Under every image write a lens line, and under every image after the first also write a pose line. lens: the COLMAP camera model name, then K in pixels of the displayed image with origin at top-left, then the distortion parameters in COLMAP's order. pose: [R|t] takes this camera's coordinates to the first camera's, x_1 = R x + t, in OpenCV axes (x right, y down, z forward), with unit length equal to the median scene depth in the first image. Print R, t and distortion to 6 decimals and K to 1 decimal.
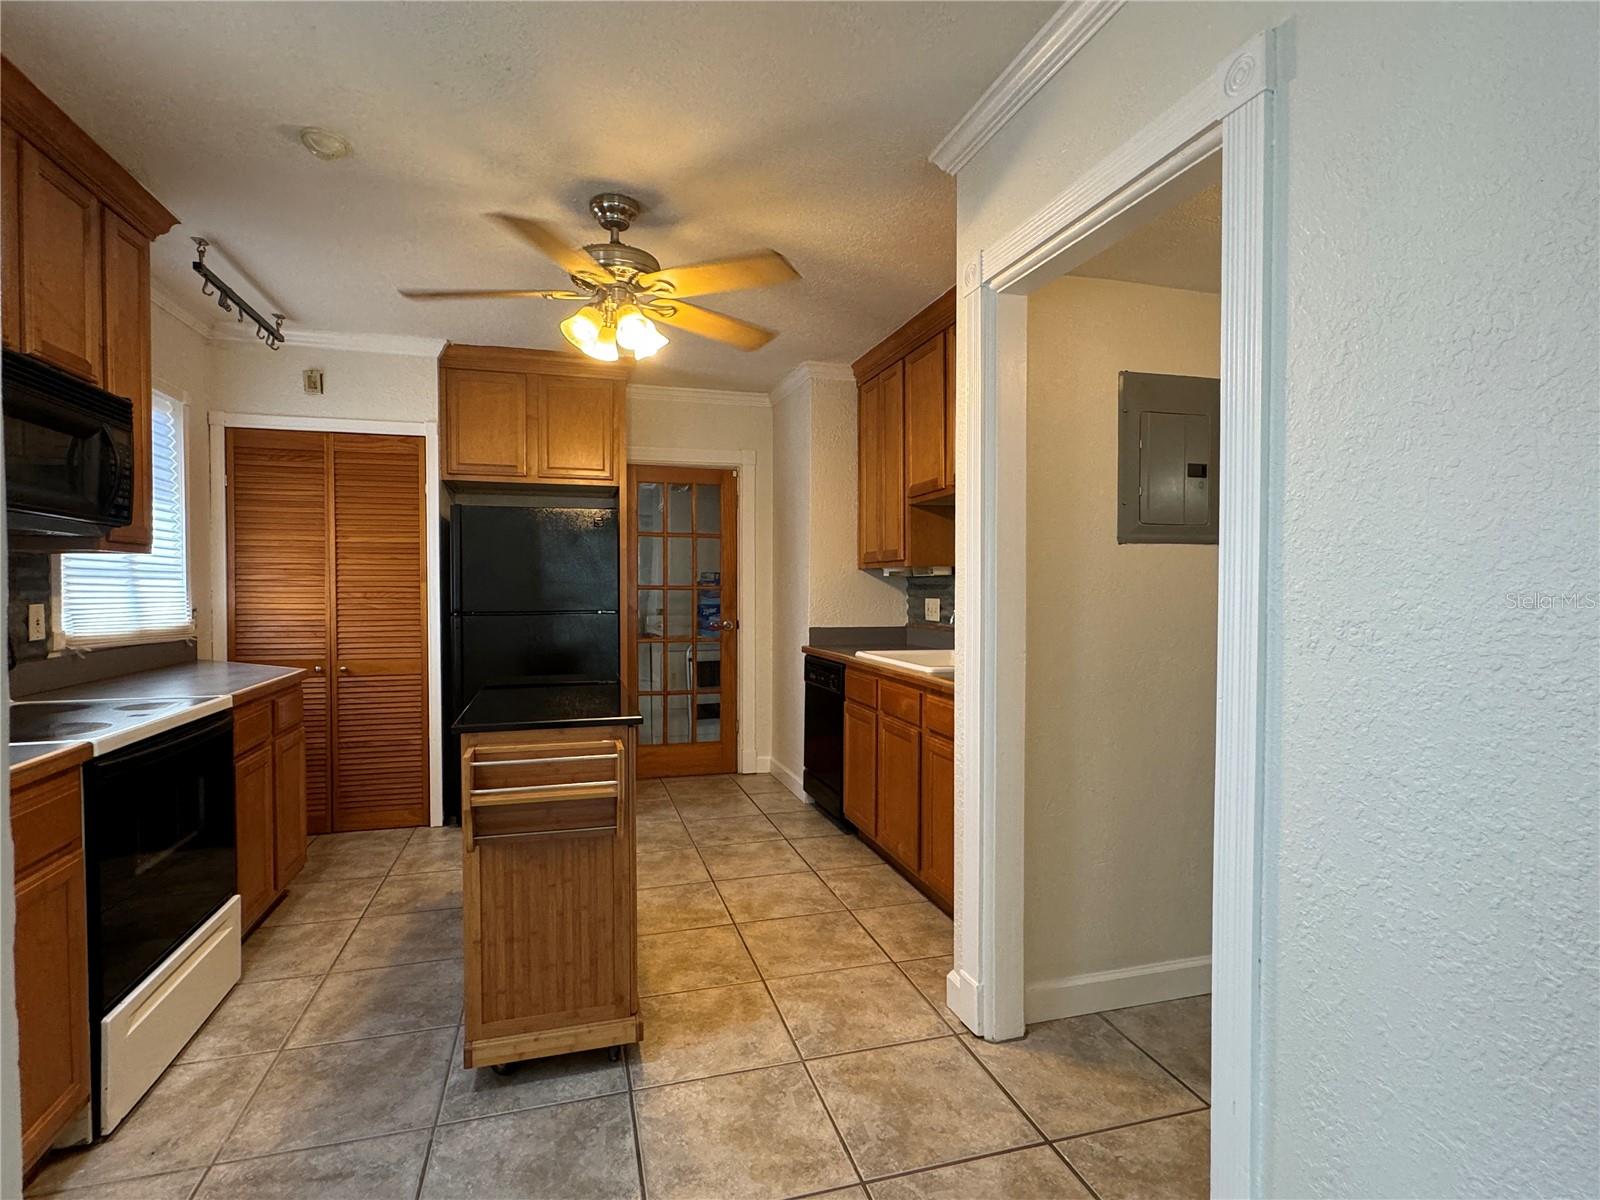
lens RADIAL K [[805.7, 0, 800.0], [0, 805.7, 600.0], [0, 0, 1]] dist [0.000666, -0.000495]
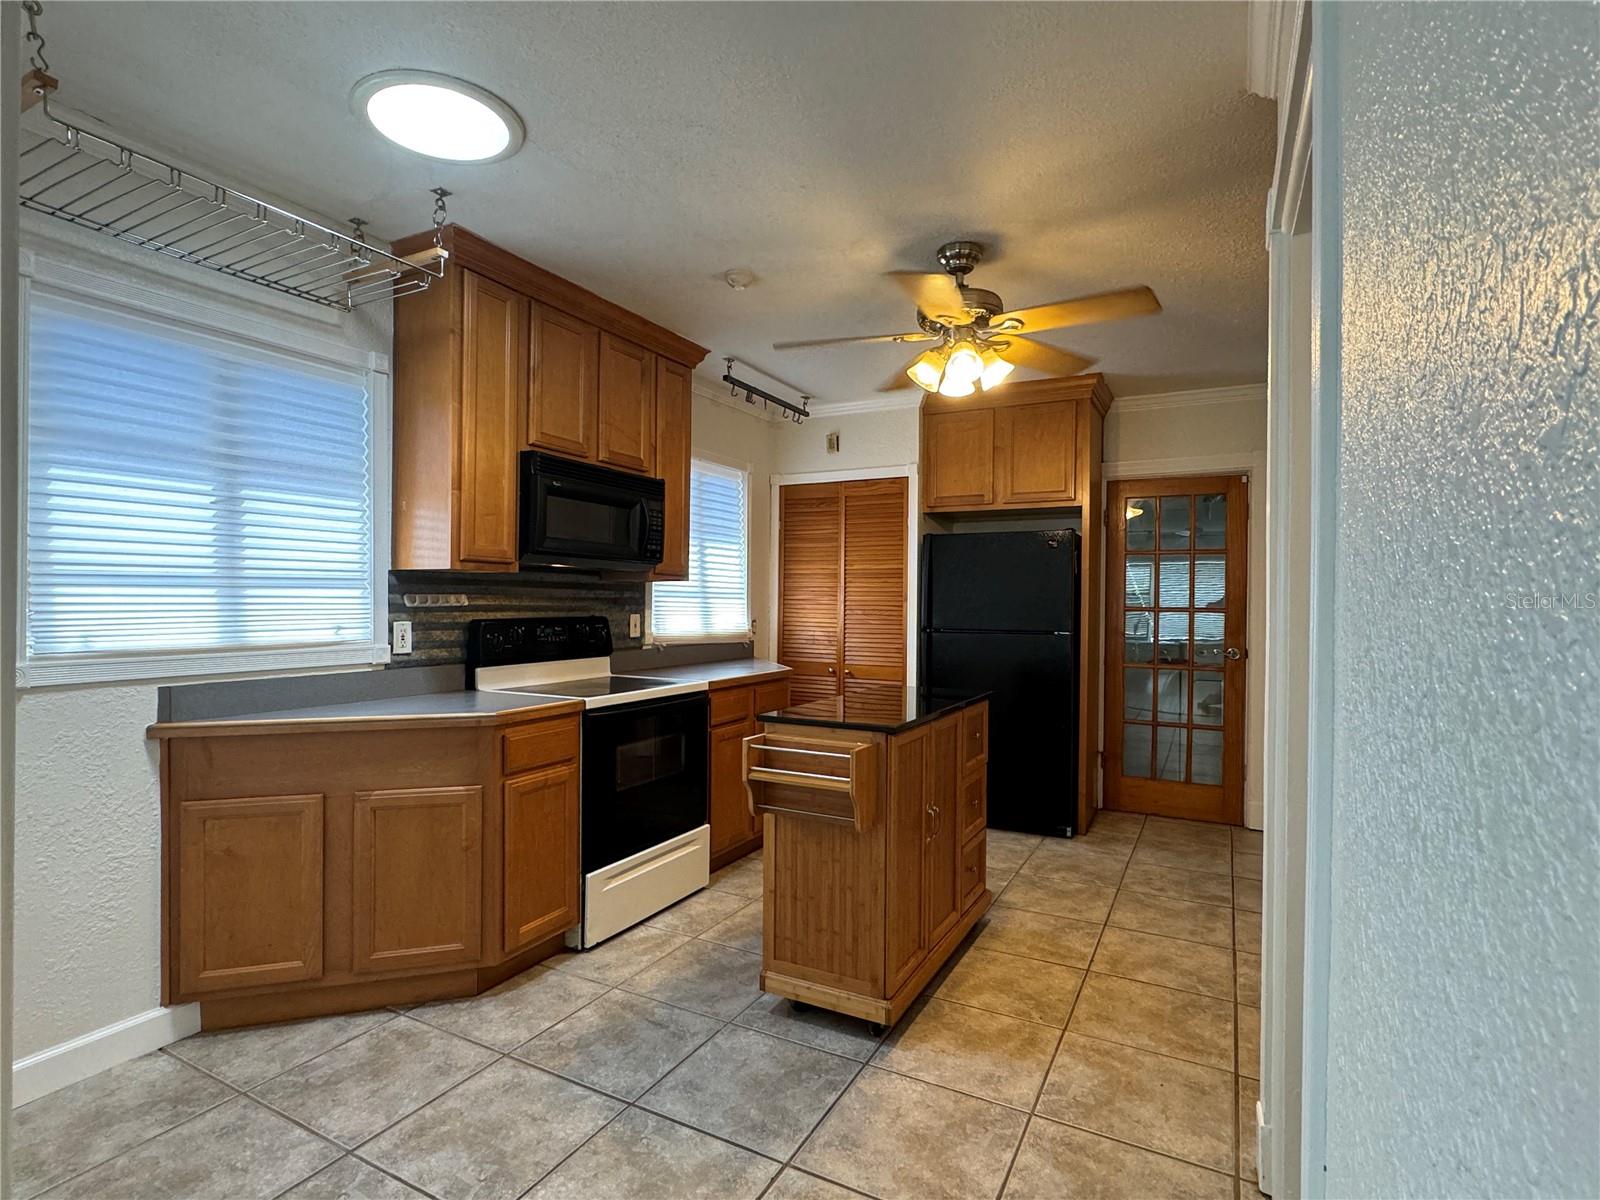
lens RADIAL K [[803.5, 0, 796.7], [0, 803.5, 605.7], [0, 0, 1]] dist [0.001632, -0.000496]
pose [[0.710592, 0.010978, -0.703518, 0.383234], [-0.023441, 0.999693, -0.008077, -0.006095], [0.703213, 0.022230, 0.710631, 0.105125]]
